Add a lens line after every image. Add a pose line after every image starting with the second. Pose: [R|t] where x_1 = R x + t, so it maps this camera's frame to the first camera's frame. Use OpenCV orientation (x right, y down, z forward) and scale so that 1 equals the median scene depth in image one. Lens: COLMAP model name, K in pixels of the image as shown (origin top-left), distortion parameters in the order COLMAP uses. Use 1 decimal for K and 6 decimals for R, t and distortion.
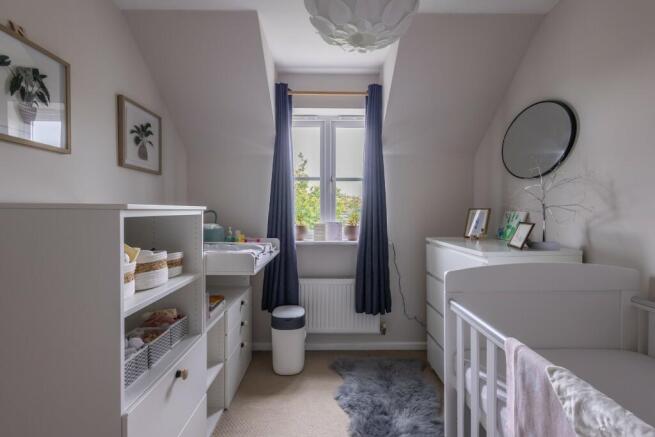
lens RADIAL K [[300.4, 0, 324.4], [0, 300.4, 210.9], [0, 0, 1]] dist [0.001020, 0.000042]
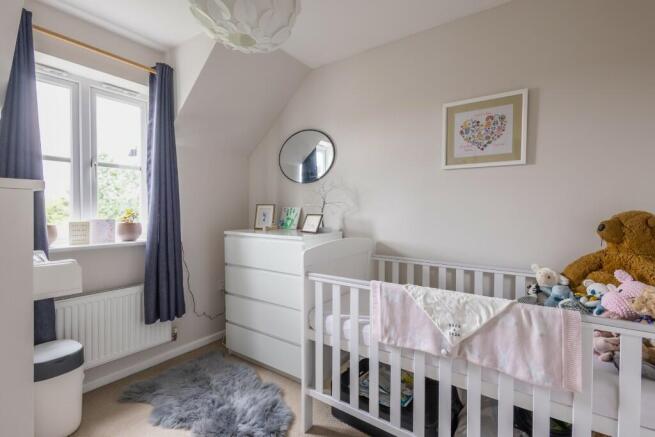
lens RADIAL K [[311.4, 0, 324.6], [0, 311.4, 206.4], [0, 0, 1]] dist [-0.000050, -0.000213]
pose [[0.572588, 0.011201, 0.819767, -0.369887], [-0.004161, 0.999933, -0.010757, 0.013207], [-0.819833, 0.002748, 0.572597, 0.091286]]
